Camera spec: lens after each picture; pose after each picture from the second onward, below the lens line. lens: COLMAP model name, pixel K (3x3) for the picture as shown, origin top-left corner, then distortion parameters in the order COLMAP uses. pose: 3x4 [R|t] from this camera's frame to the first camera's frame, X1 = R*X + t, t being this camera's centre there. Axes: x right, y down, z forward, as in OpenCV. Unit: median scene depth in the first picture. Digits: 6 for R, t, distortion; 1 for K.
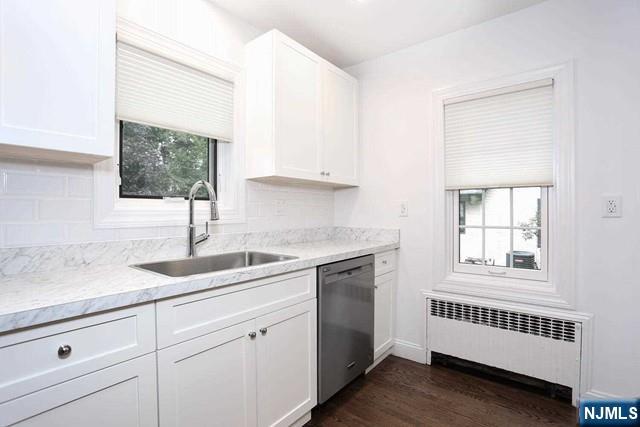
lens RADIAL K [[310.1, 0, 316.4], [0, 310.1, 212.8], [0, 0, 1]] dist [-0.064217, 0.024874]
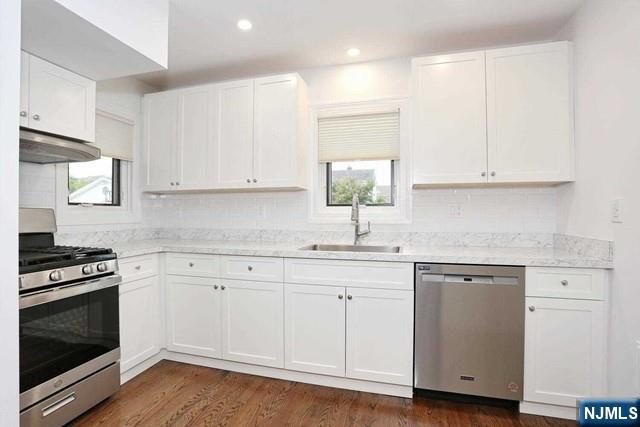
lens RADIAL K [[310.1, 0, 316.4], [0, 310.1, 212.8], [0, 0, 1]] dist [-0.064217, 0.024874]
pose [[0.399594, -0.000768, -0.916692, 0.855944], [-0.004498, 0.999986, -0.002799, -0.006543], [0.916681, 0.005242, 0.399585, 0.207177]]
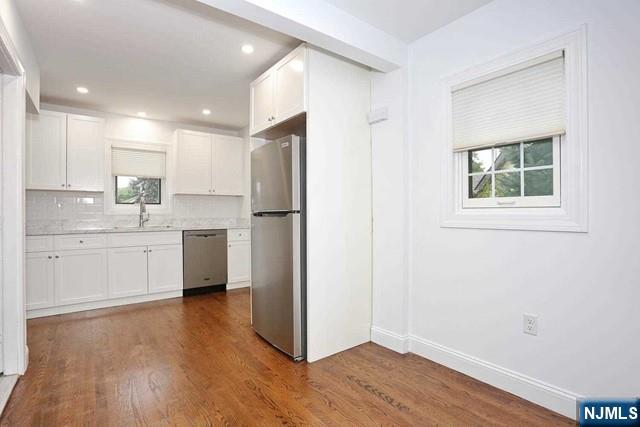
lens RADIAL K [[310.1, 0, 316.4], [0, 310.1, 212.8], [0, 0, 1]] dist [-0.064217, 0.024874]
pose [[0.969331, -0.004274, -0.245723, 1.555295], [0.002970, 0.999979, -0.005673, 0.043453], [0.245742, 0.004770, 0.969324, -1.045889]]
